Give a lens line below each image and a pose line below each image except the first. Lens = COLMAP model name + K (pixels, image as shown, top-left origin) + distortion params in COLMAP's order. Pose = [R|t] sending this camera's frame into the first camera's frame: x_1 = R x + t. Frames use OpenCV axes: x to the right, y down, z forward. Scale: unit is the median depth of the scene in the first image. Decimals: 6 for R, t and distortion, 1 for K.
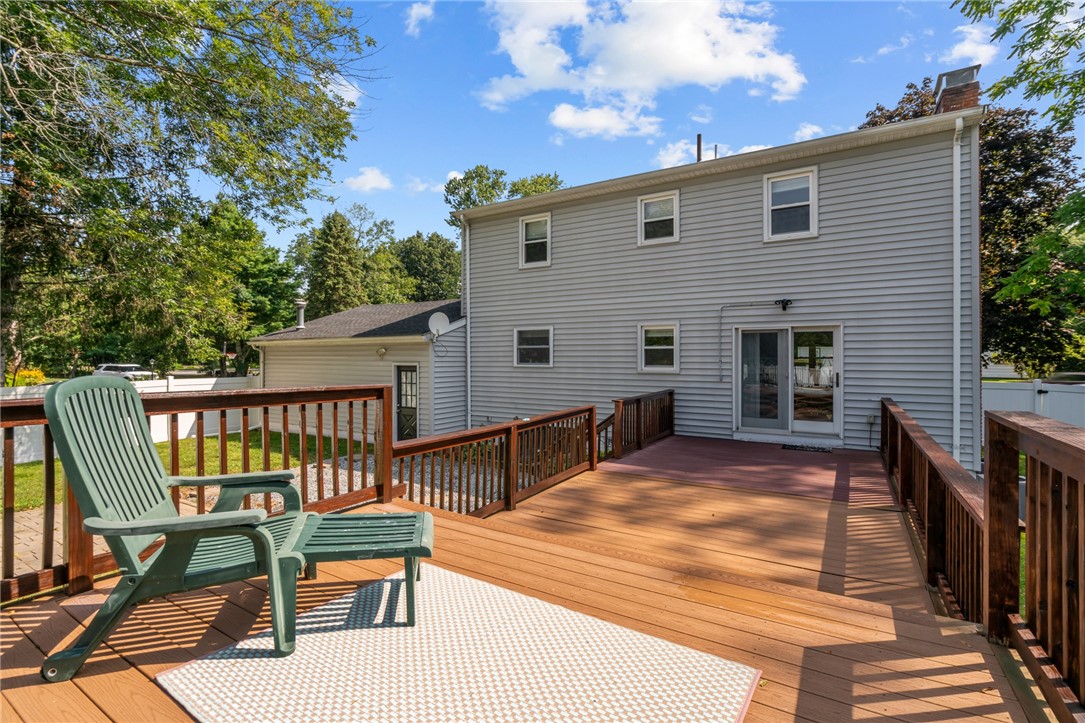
lens RADIAL K [[495.6, 0, 542.0], [0, 495.6, 348.8], [0, 0, 1]] dist [-0.012659, 0.006007]
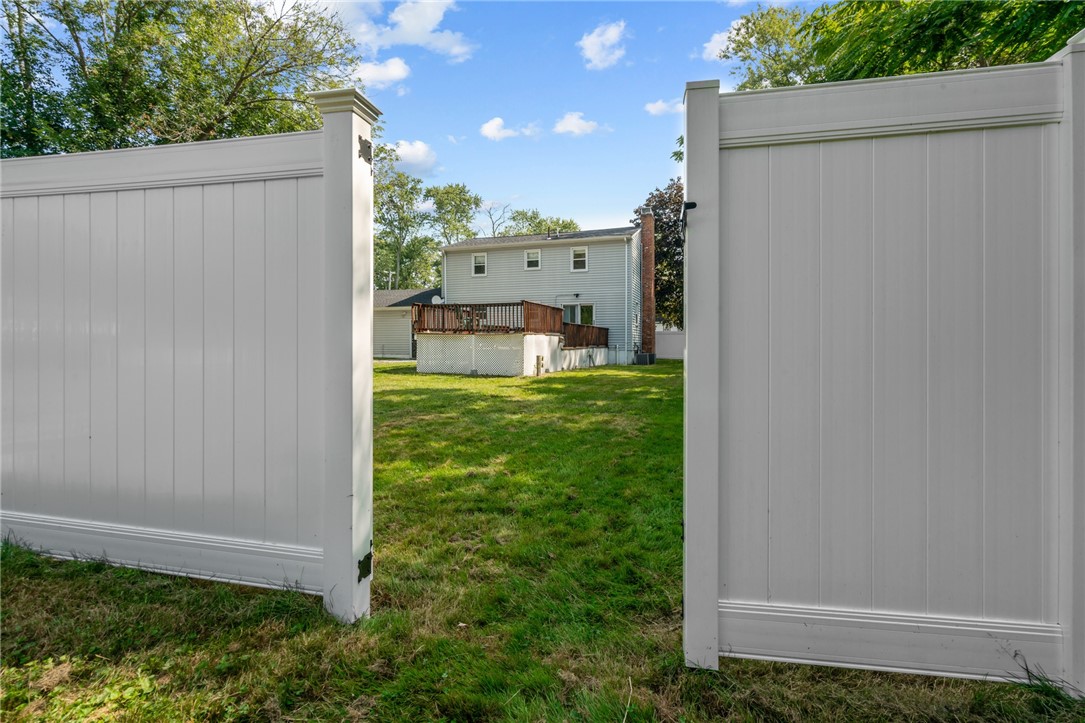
lens RADIAL K [[503.1, 0, 546.3], [0, 503.1, 341.9], [0, 0, 1]] dist [-0.000375, 0.000013]
pose [[0.975599, 0.002195, 0.219549, -0.049218], [-0.005054, 0.999910, 0.012462, 0.022820], [-0.219501, -0.013268, 0.975522, -0.289908]]
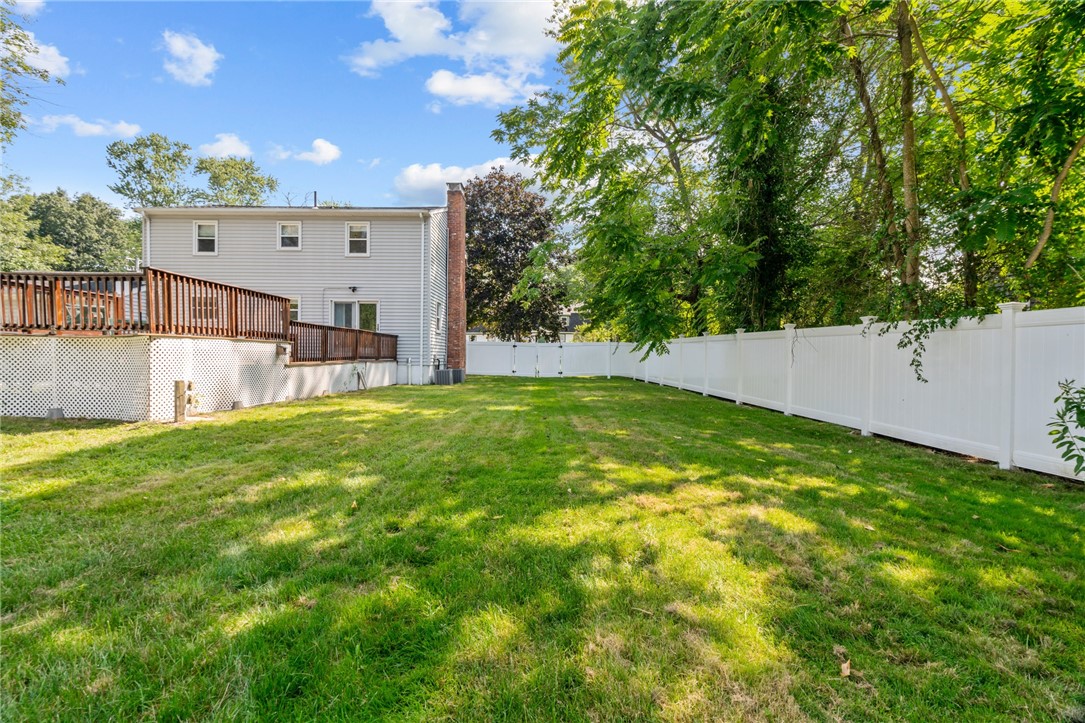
lens RADIAL K [[489.4, 0, 545.8], [0, 489.4, 365.7], [0, 0, 1]] dist [-0.013239, 0.008835]
pose [[0.852988, -0.001983, 0.521927, 0.021433], [-0.018072, 0.999281, 0.033331, 0.023524], [-0.521618, -0.037863, 0.852338, -0.185764]]
